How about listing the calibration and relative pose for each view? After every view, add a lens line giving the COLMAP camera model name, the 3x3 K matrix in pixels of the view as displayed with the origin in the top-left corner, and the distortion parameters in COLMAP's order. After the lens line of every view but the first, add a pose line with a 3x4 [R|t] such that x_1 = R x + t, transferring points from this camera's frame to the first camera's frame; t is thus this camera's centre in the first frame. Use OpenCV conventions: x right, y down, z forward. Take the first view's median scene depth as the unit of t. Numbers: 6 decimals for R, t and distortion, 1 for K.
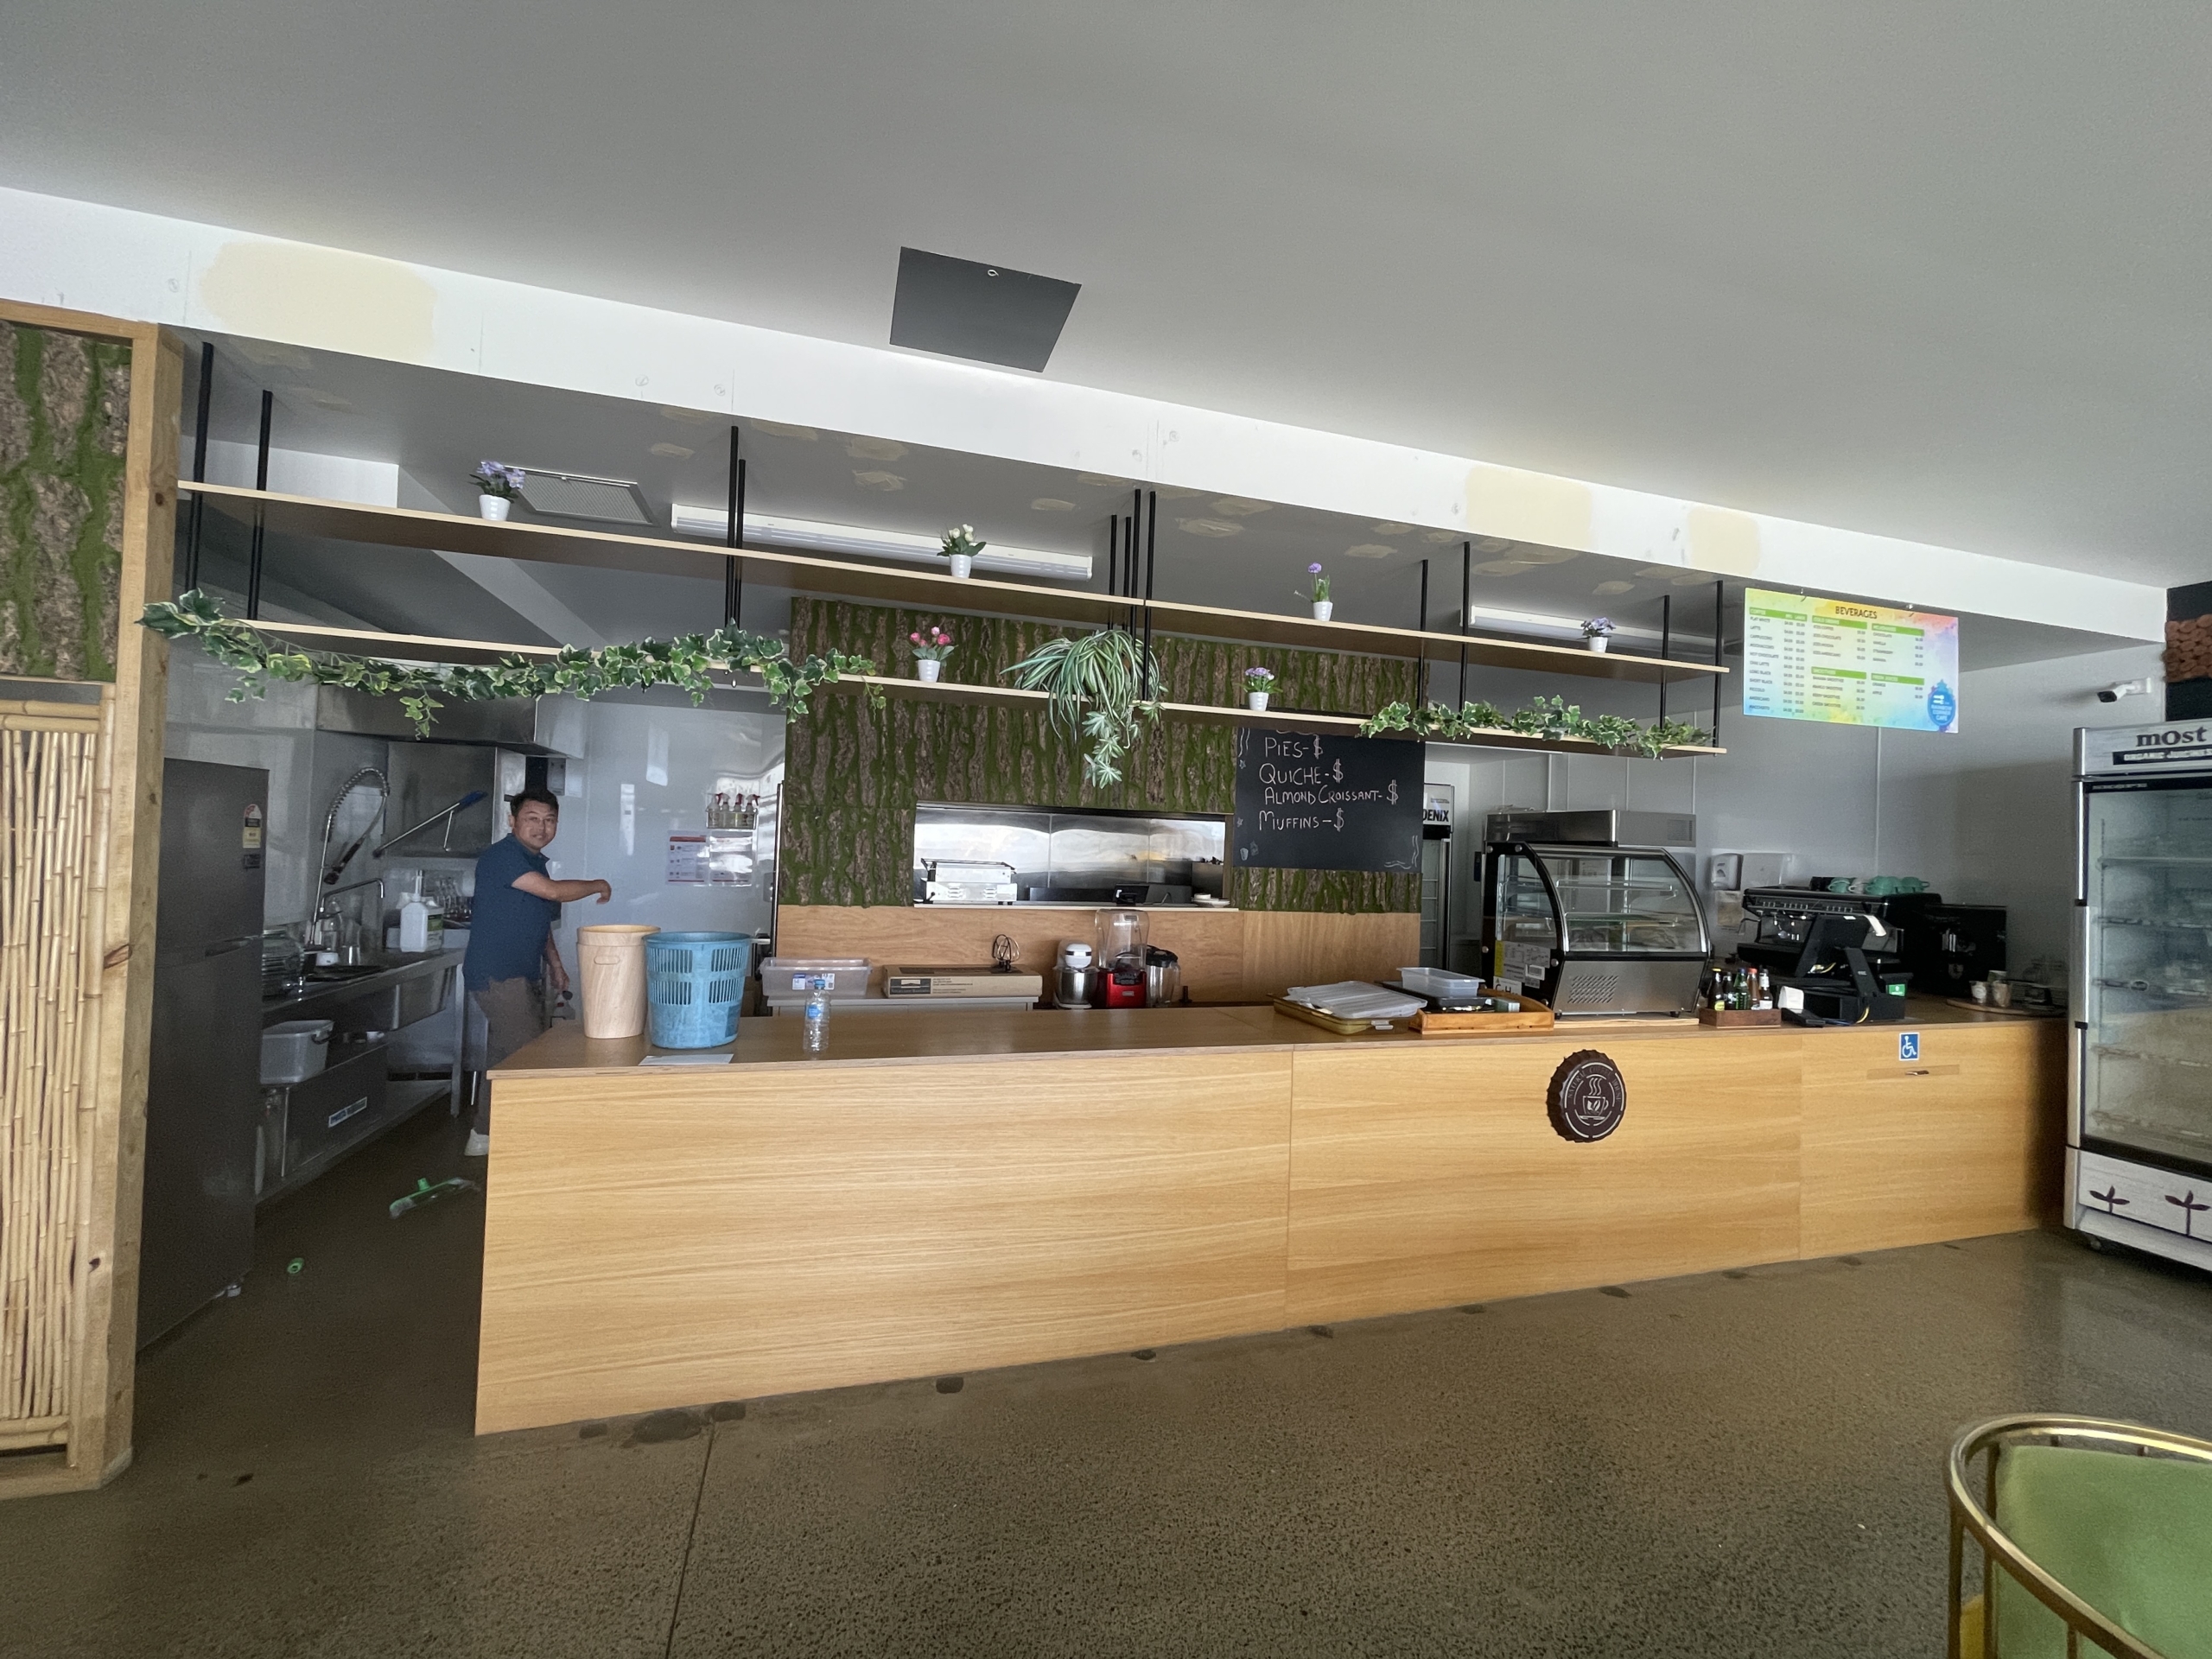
lens RADIAL K [[896.5, 0, 1105.9], [0, 896.5, 834.7], [0, 0, 1]] dist [-0.001184, -0.002027]
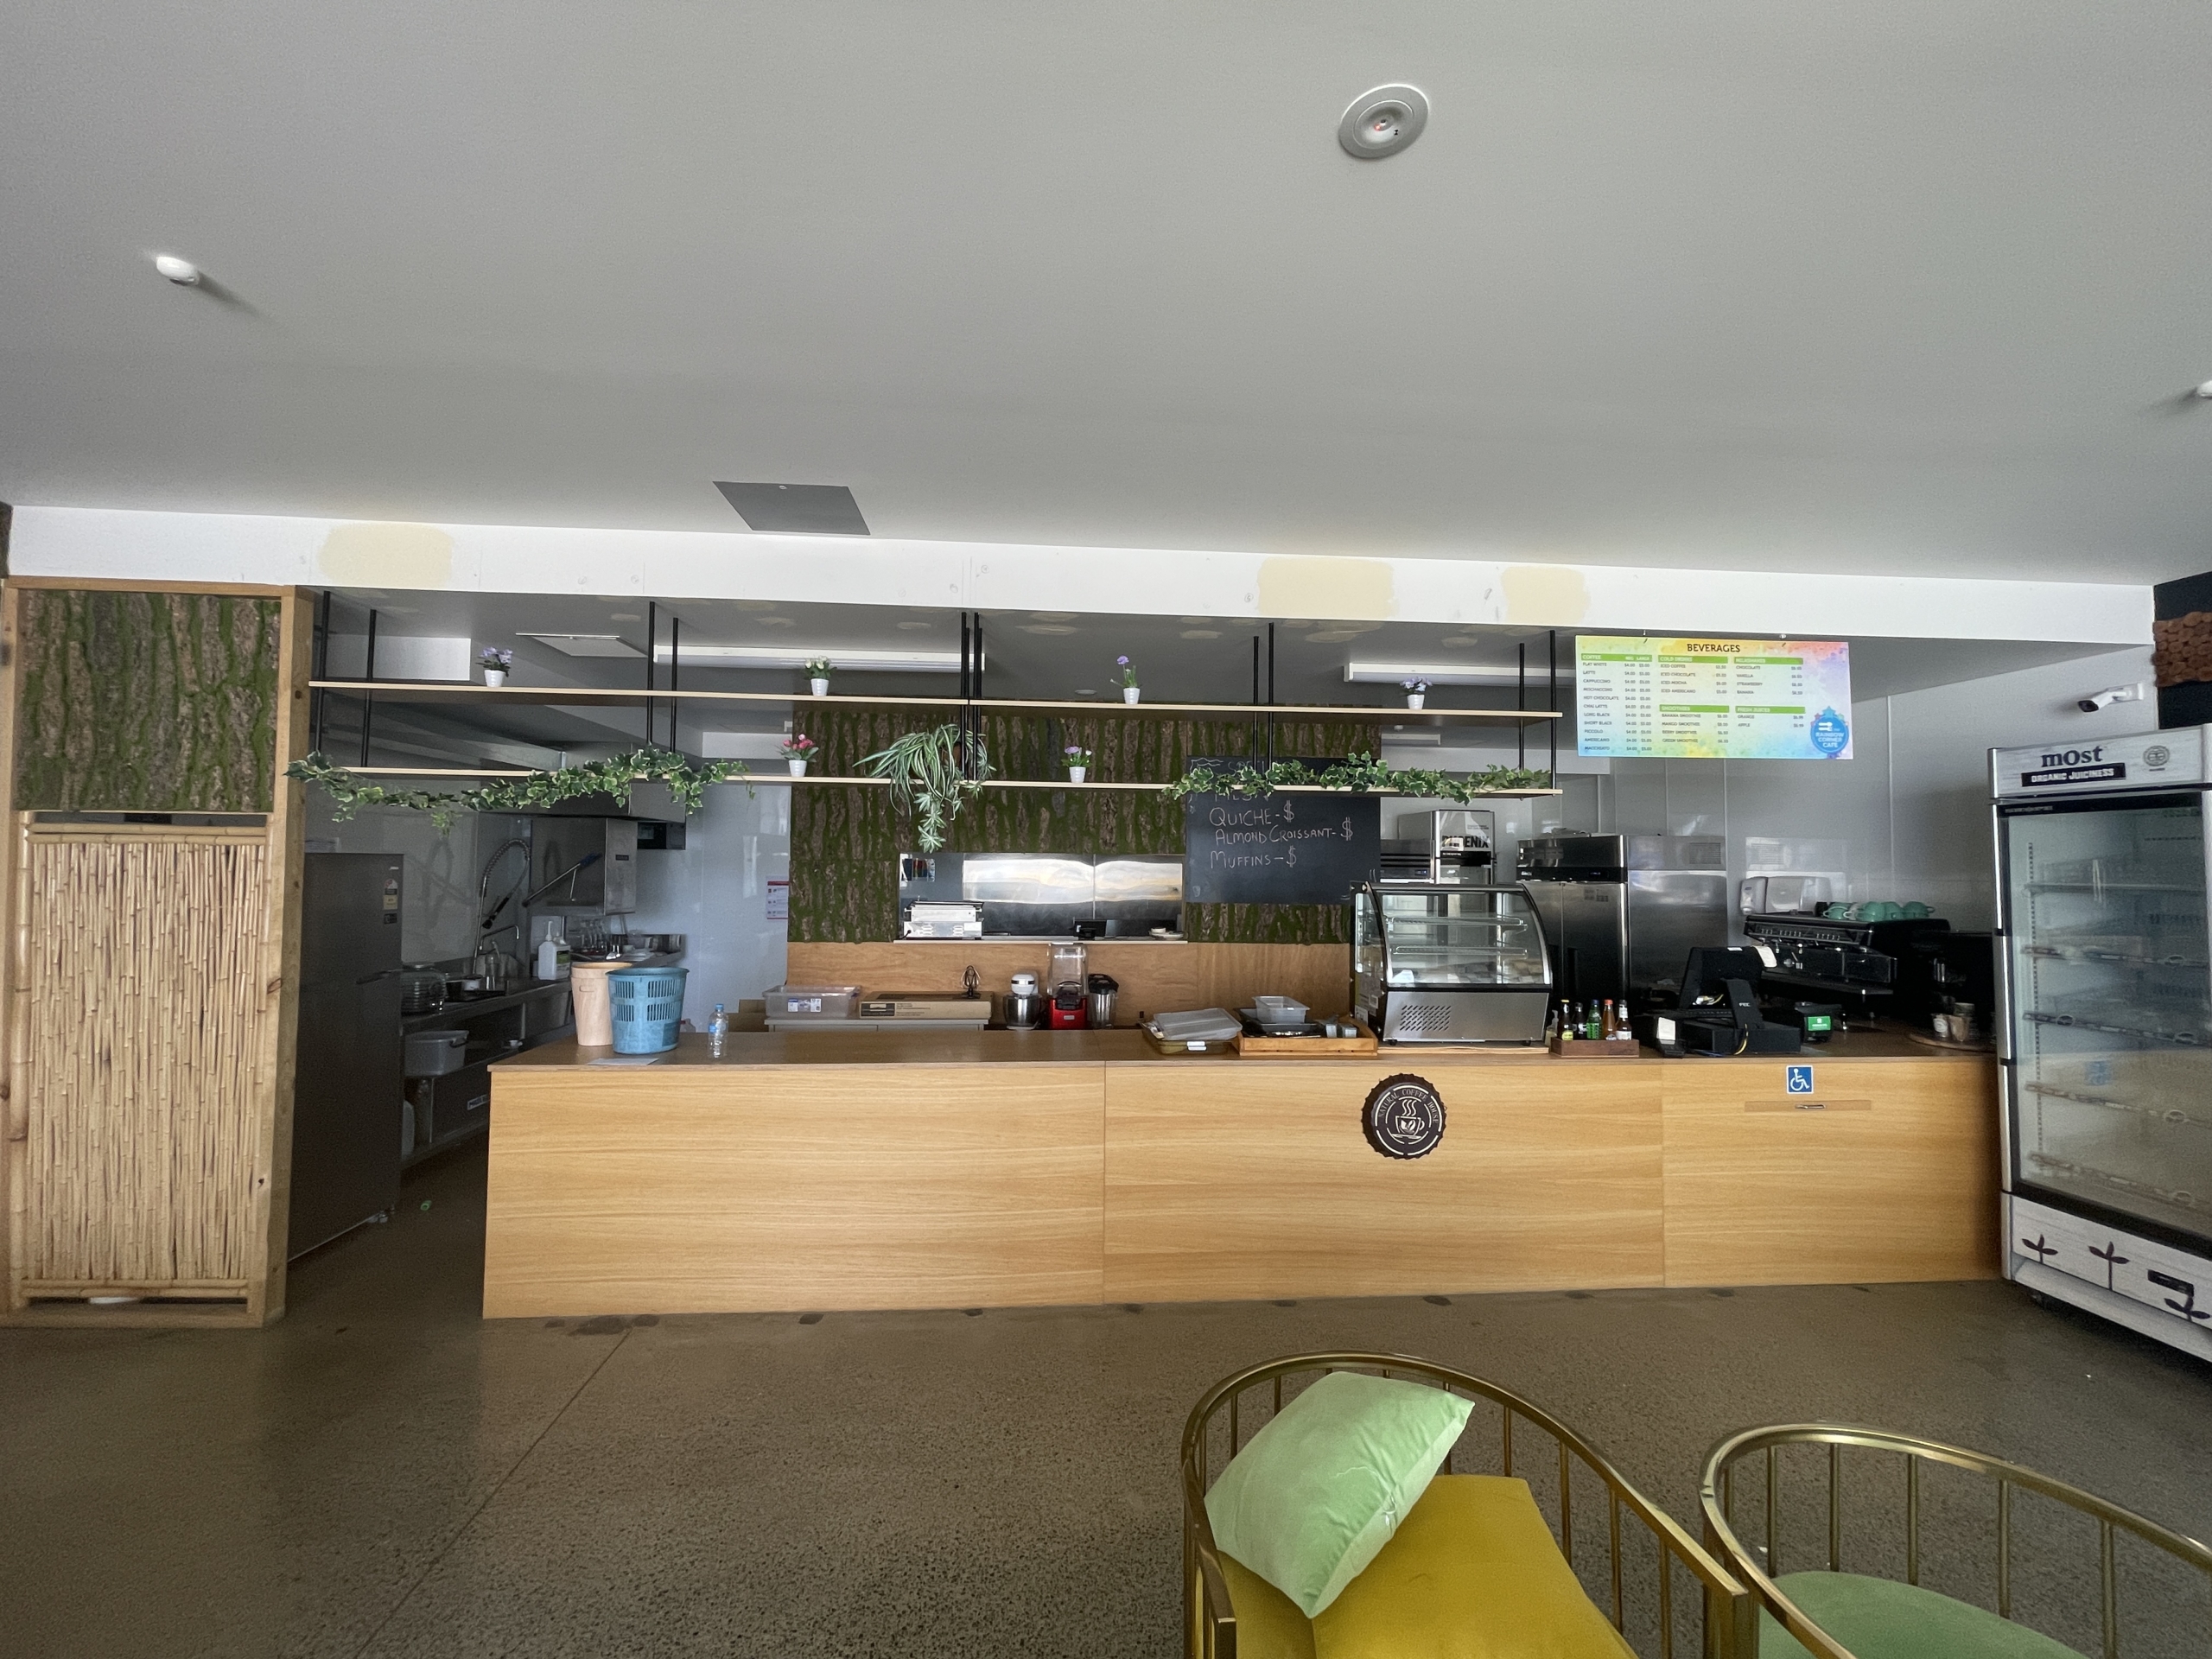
lens RADIAL K [[896.5, 0, 1105.8], [0, 896.5, 833.2], [0, 0, 1]] dist [-0.001184, -0.002027]
pose [[0.977280, -0.032064, -0.209515, 0.437209], [0.026510, 0.999220, -0.029265, -0.031696], [0.210290, 0.023046, 0.977367, -0.157694]]
